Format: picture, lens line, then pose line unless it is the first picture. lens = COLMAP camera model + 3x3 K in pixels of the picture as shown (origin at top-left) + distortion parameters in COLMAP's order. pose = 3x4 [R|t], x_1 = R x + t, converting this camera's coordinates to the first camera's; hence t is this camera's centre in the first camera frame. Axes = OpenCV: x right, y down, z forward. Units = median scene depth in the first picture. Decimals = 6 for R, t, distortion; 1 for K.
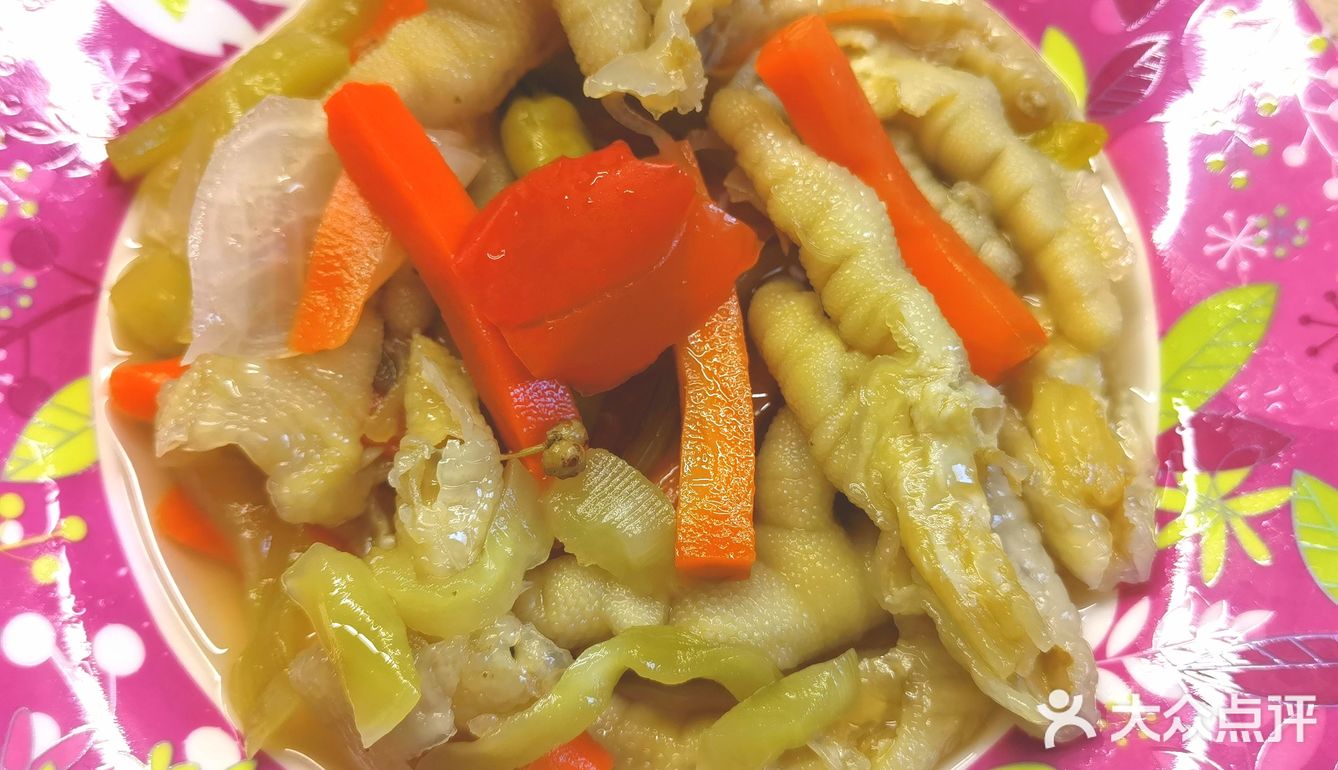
lens RADIAL K [[1407.6, 0, 657.1], [0, 1407.6, 380.9], [0, 0, 1]] dist [-0.085871, 0.344706]
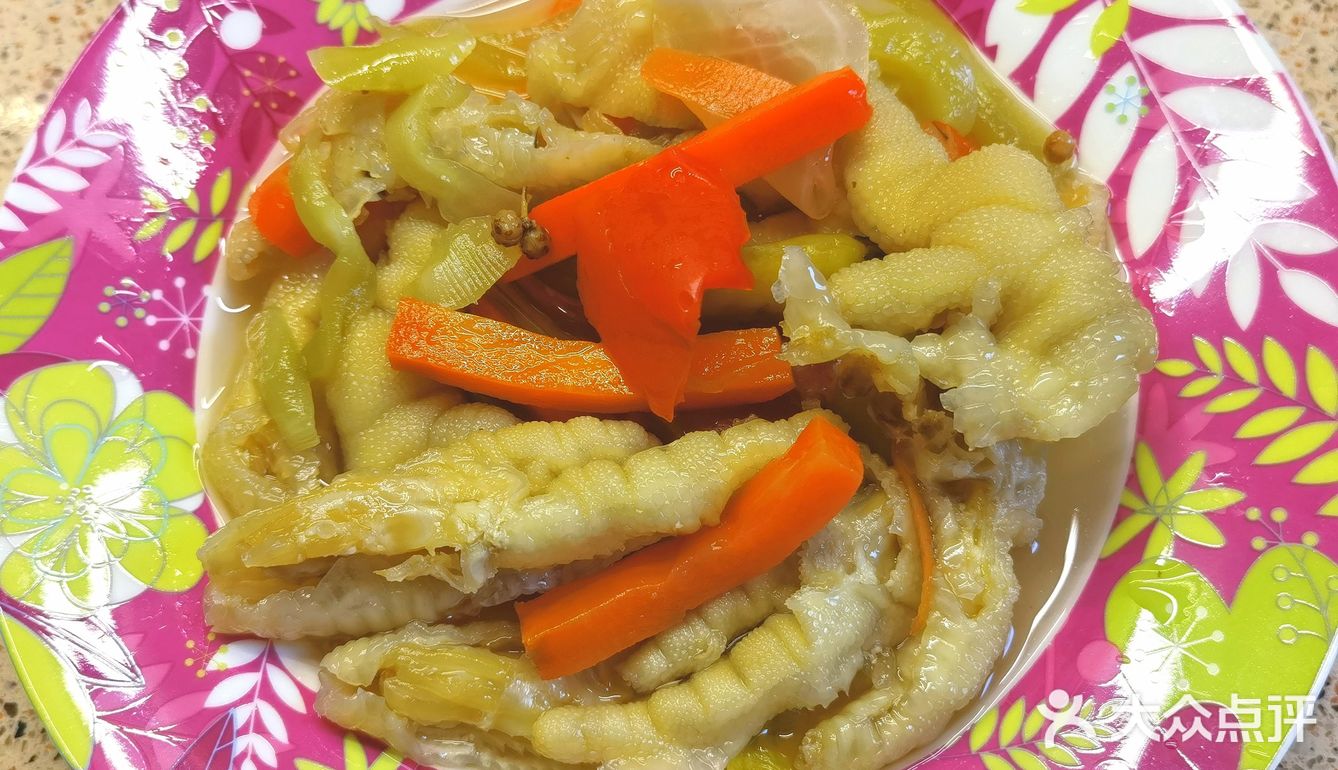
lens RADIAL K [[1407.6, 0, 657.1], [0, 1407.6, 380.9], [0, 0, 1]] dist [-0.085871, 0.344706]
pose [[-0.188585, 0.938568, -0.289008, 0.372387], [-0.919494, -0.065392, 0.387627, -0.522346], [0.344915, 0.338842, 0.875340, 0.025831]]
